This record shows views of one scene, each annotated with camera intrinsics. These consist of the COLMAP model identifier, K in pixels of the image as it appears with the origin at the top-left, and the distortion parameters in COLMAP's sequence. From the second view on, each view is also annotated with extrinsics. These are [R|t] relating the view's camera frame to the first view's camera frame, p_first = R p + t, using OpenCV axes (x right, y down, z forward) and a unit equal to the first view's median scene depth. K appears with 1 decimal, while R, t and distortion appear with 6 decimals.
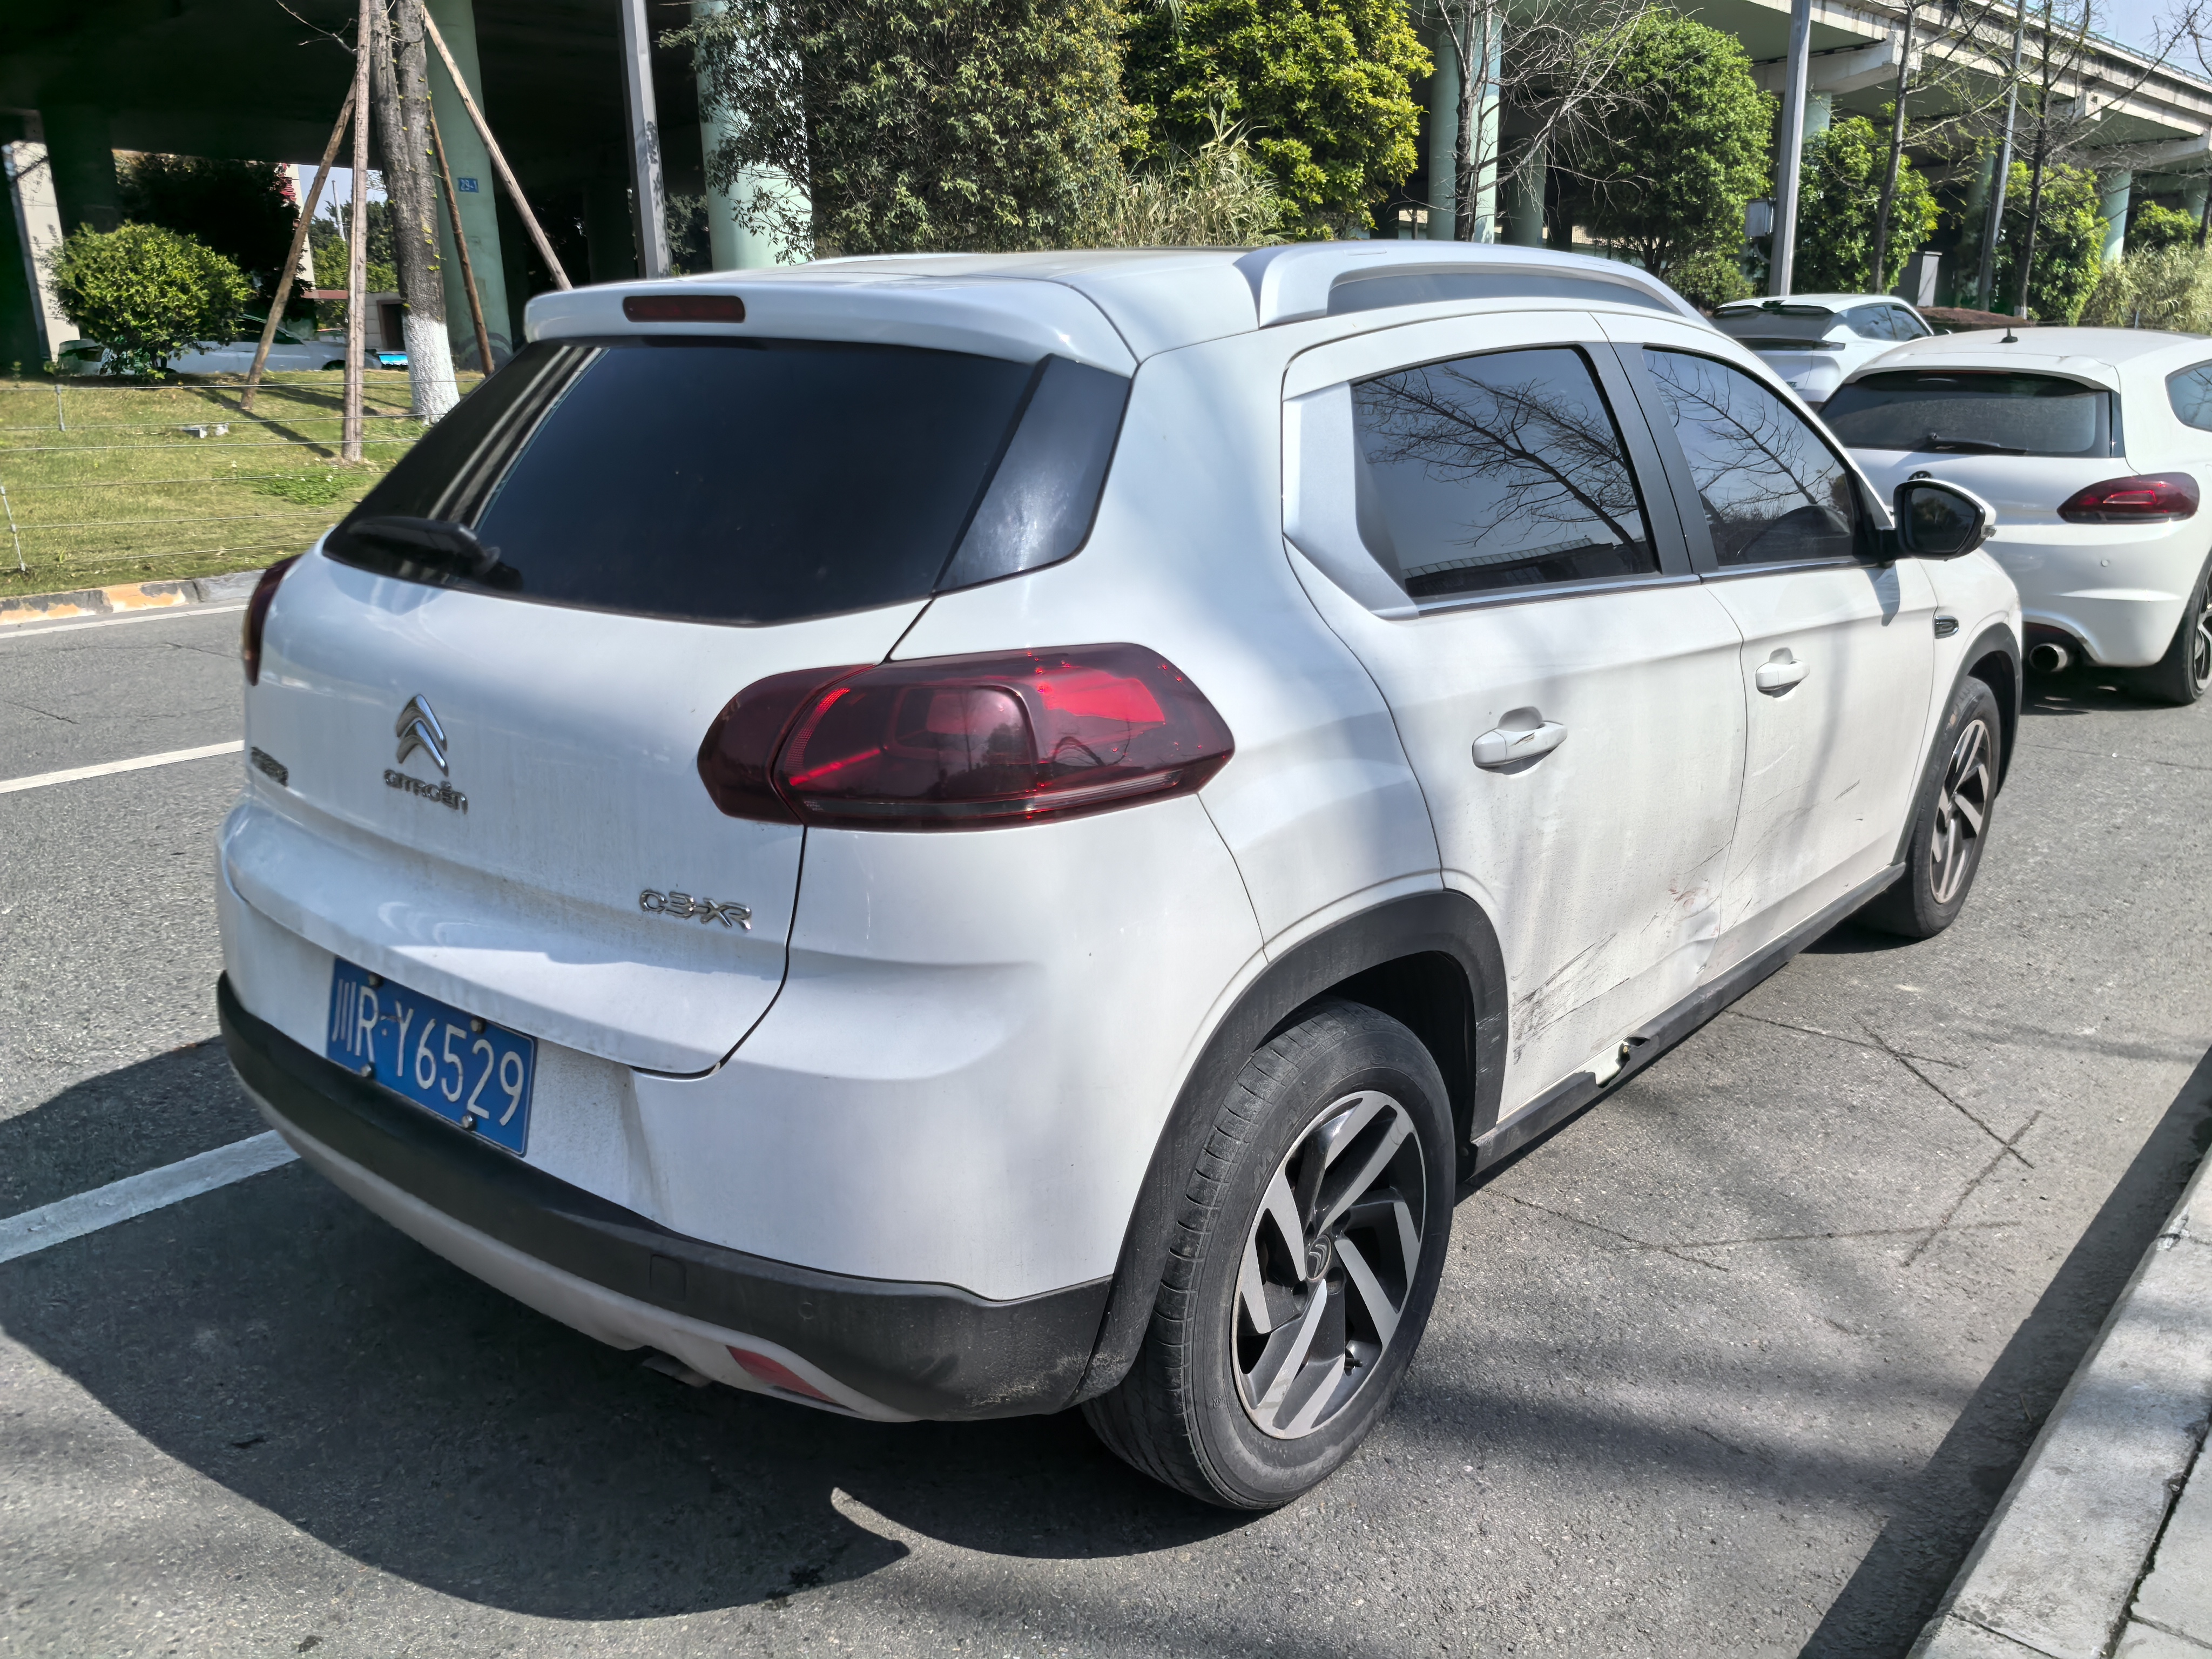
lens RADIAL K [[1870.5, 0, 1107.2], [0, 1870.5, 831.5], [0, 0, 1]] dist [0.003099, 0.000742]
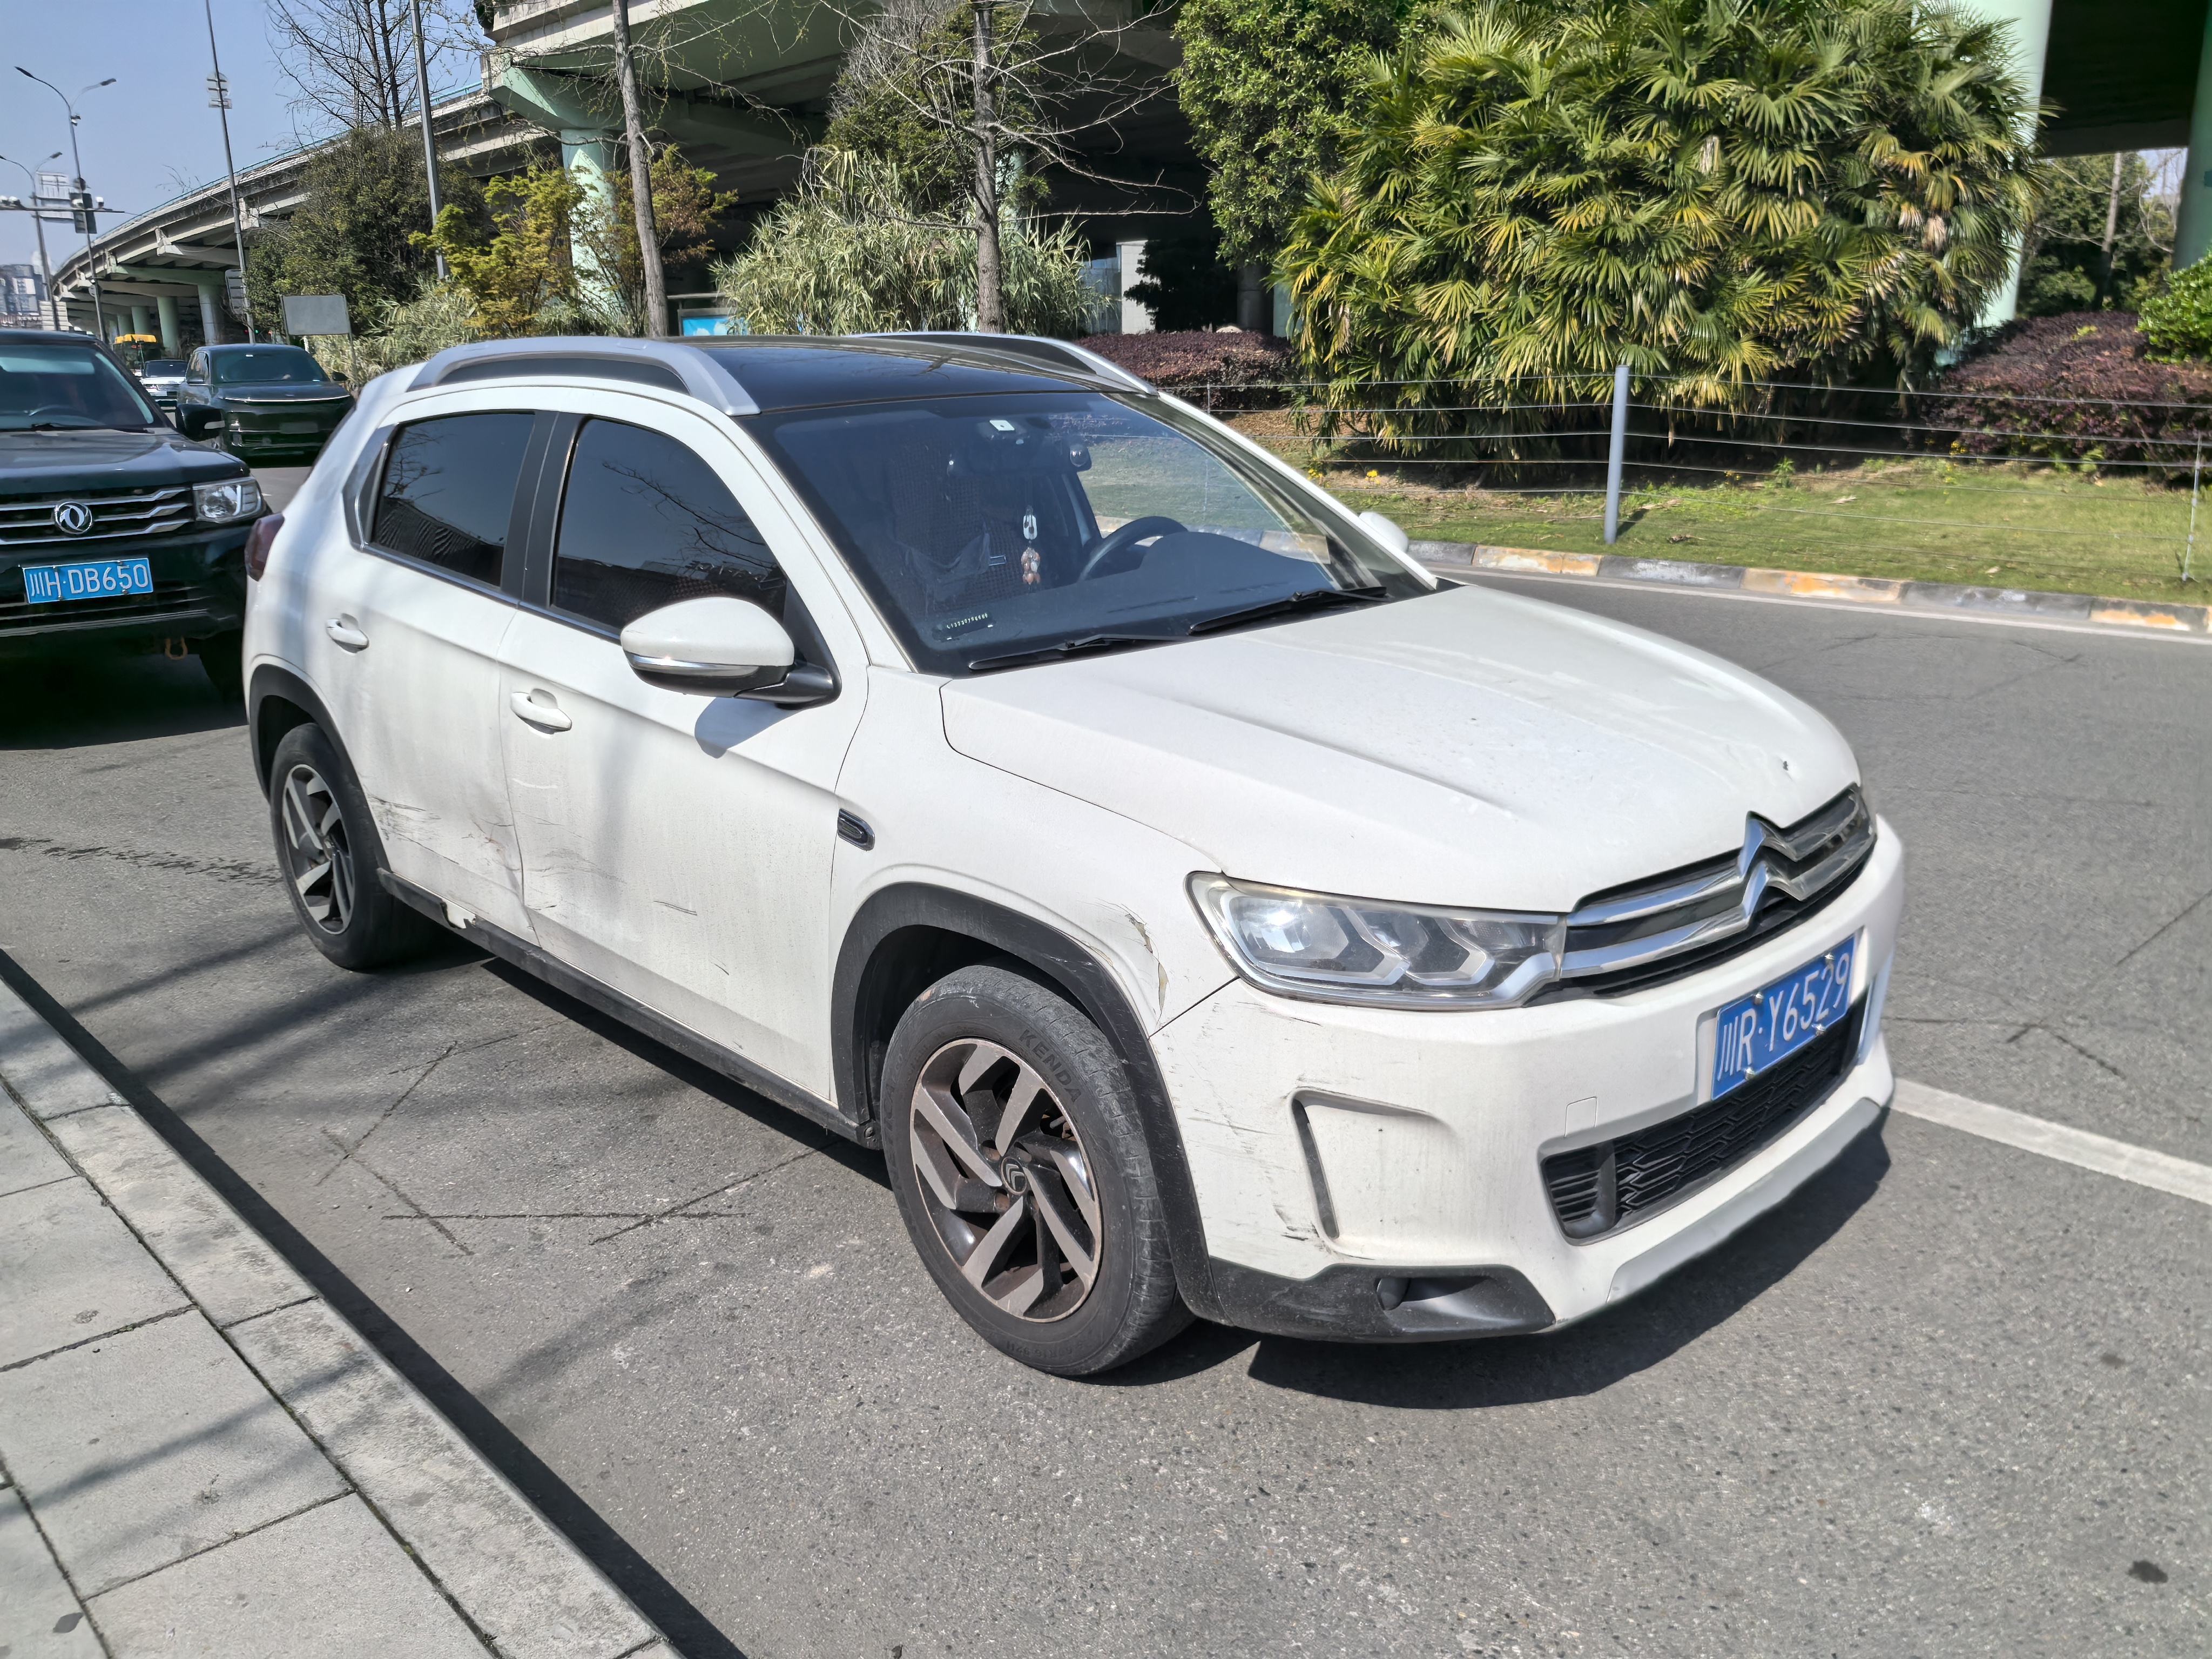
lens RADIAL K [[1744.5, 0, 1107.2], [0, 1744.5, 833.1], [0, 0, 1]] dist [0.001270, 0.000192]
pose [[-0.120973, 0.272430, -0.954540, 1.421348], [-0.249634, 0.922350, 0.294880, -0.436693], [0.960754, 0.273958, -0.043572, 1.482931]]
